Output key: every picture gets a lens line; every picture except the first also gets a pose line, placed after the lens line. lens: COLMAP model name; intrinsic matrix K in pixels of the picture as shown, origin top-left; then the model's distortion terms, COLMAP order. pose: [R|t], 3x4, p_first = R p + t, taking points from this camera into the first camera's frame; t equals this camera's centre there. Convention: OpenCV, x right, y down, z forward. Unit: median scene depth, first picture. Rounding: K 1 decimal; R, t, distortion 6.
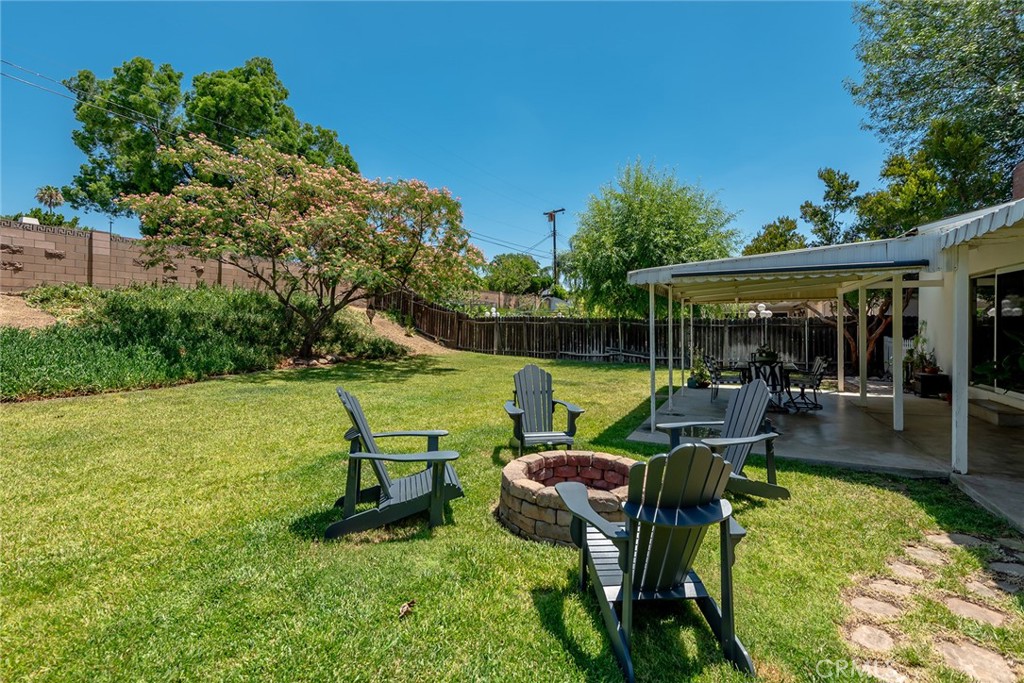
lens RADIAL K [[487.6, 0, 512.2], [0, 487.6, 330.1], [0, 0, 1]] dist [0.000307, -0.000398]
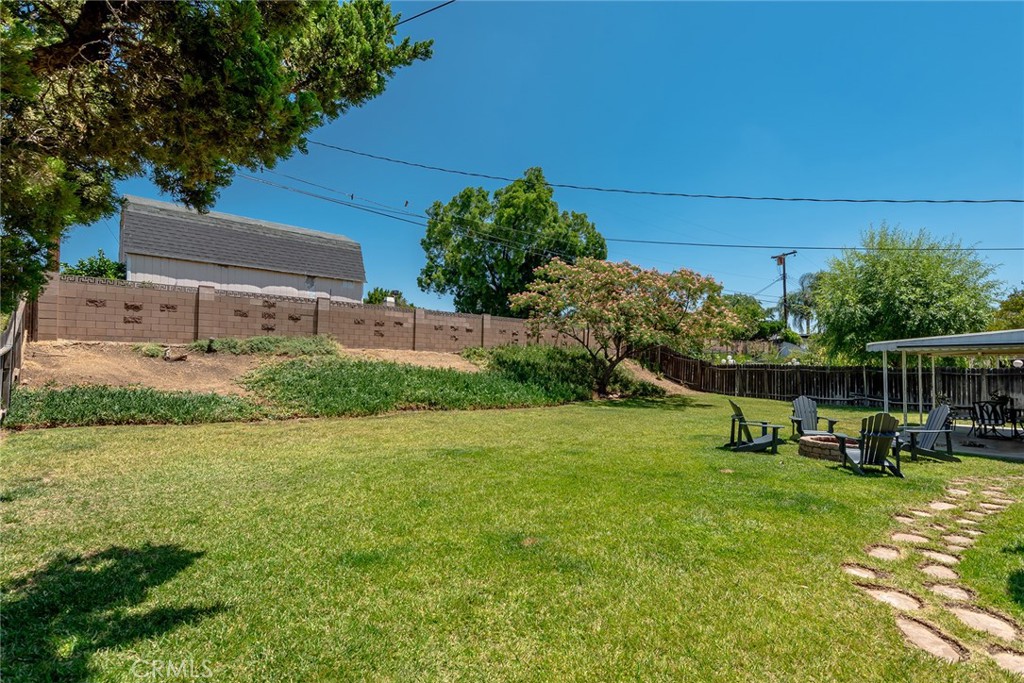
lens RADIAL K [[479.0, 0, 515.8], [0, 479.0, 357.1], [0, 0, 1]] dist [0.028226, -0.026570]
pose [[0.915888, -0.004156, -0.401413, -0.067851], [-0.009797, 0.999417, -0.032702, -0.002129], [0.401315, 0.033885, 0.915313, -0.337773]]
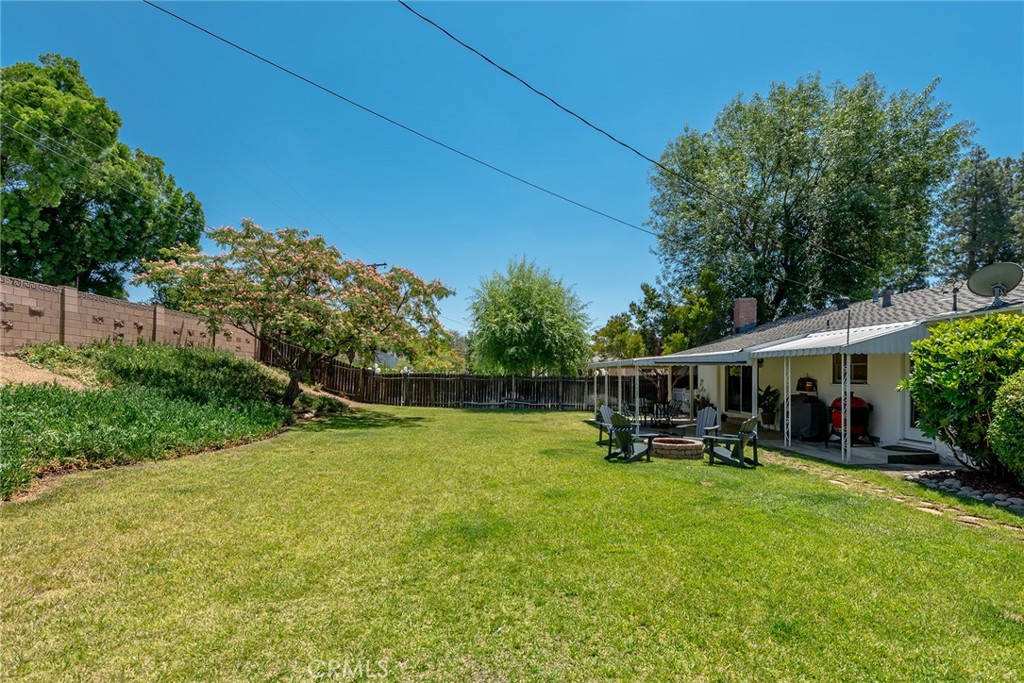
lens RADIAL K [[492.0, 0, 549.8], [0, 492.0, 384.9], [0, 0, 1]] dist [-0.001718, -0.001412]
pose [[0.870240, -0.009357, 0.492538, -0.365600], [0.005099, 0.999937, 0.009986, -0.011447], [-0.492601, -0.006179, 0.870233, -0.224007]]
